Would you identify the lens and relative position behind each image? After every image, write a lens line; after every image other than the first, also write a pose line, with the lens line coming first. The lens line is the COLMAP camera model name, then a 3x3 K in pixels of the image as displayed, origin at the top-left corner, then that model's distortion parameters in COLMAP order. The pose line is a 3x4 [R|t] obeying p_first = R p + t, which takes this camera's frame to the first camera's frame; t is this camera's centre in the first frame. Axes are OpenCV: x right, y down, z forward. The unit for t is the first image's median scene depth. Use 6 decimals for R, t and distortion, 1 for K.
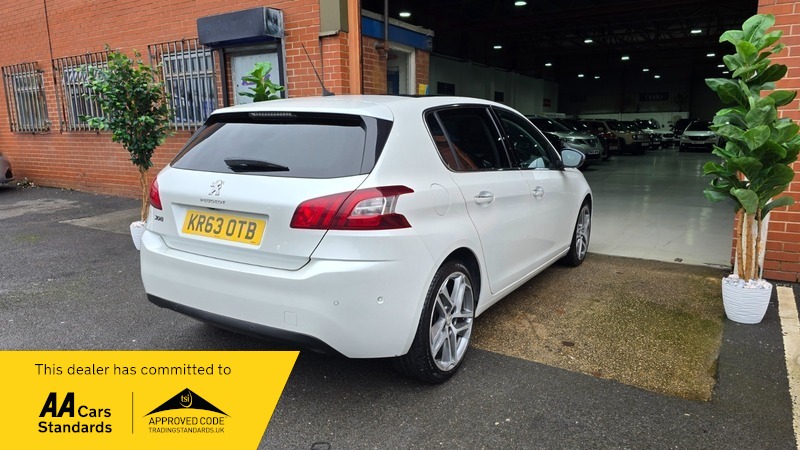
lens RADIAL K [[518.7, 0, 402.1], [0, 518.7, 228.2], [0, 0, 1]] dist [0.047796, -0.044575]
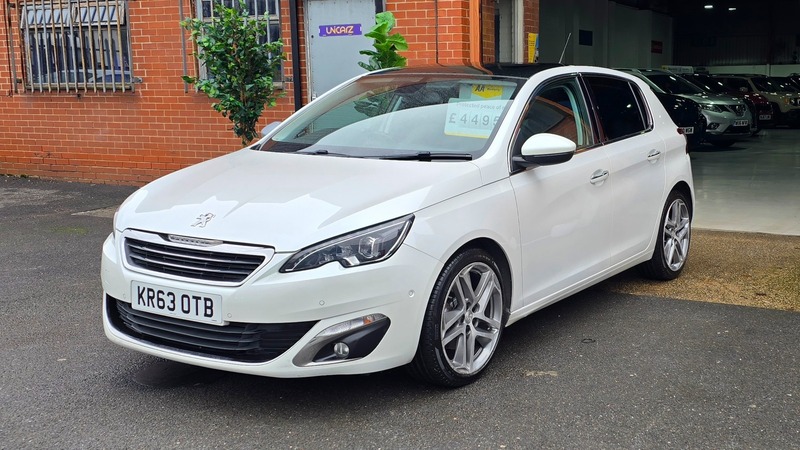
lens RADIAL K [[882.8, 0, 510.3], [0, 882.8, 211.3], [0, 0, 1]] dist [0.093508, -0.131939]
pose [[0.993770, -0.012169, 0.110780, -0.190505], [0.017533, 0.998714, -0.047581, 0.061519], [-0.110059, 0.049227, 0.992705, -0.372420]]
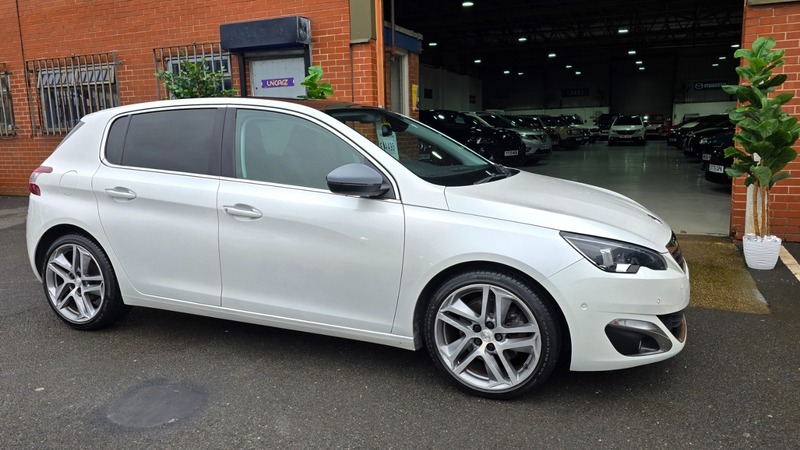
lens RADIAL K [[562.2, 0, 391.6], [0, 562.2, 210.1], [0, 0, 1]] dist [0.058106, -0.054011]
pose [[0.989717, -0.036993, 0.138176, -0.237047], [0.042939, 0.998265, -0.040301, 0.026956], [-0.136445, 0.045820, 0.989587, -0.148319]]
